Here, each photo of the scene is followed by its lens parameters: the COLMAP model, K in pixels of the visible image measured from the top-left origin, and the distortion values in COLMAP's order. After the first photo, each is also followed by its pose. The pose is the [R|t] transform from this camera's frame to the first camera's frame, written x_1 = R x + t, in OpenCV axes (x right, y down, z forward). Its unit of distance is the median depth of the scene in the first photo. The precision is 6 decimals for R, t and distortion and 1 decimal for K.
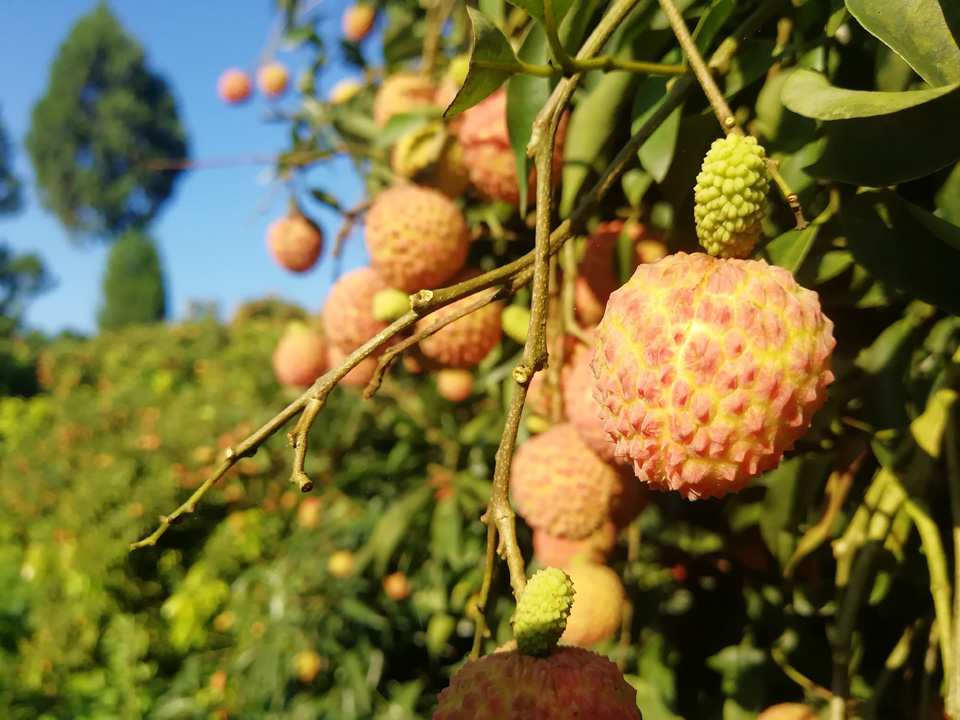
lens RADIAL K [[767.4, 0, 480.5], [0, 767.4, 387.3], [0, 0, 1]] dist [-0.018671, -0.002569]
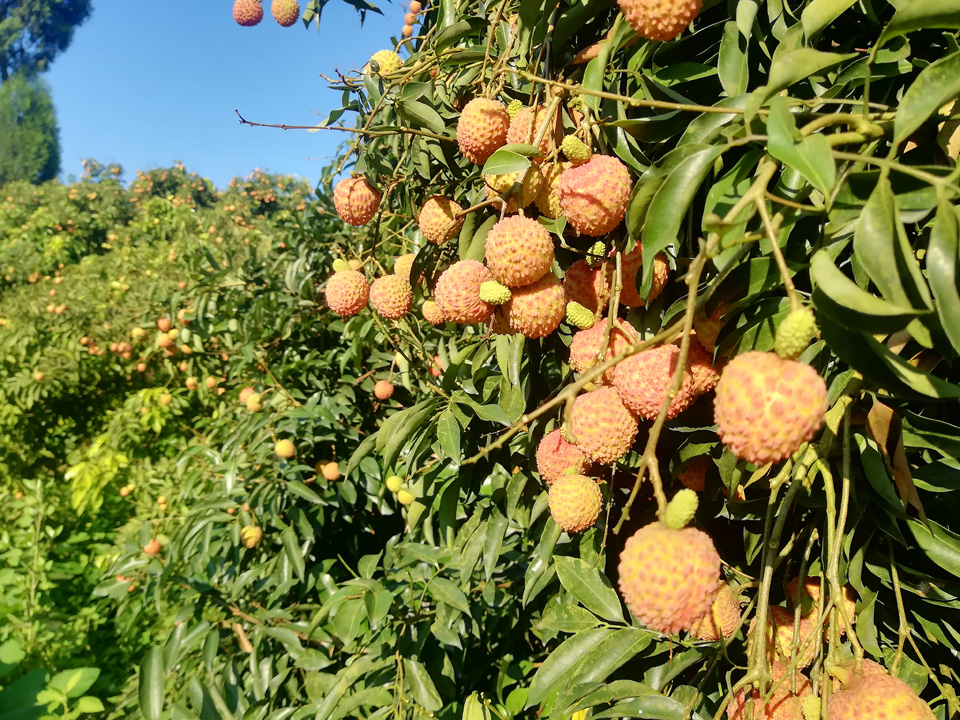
lens RADIAL K [[747.9, 0, 480.0], [0, 747.9, 360.0], [0, 0, 1]] dist [-0.004357, -0.002997]
pose [[0.984179, 0.093951, 0.150216, -0.338216], [-0.108206, 0.990073, 0.089707, -0.102951], [-0.140296, -0.104542, 0.984575, -0.386205]]
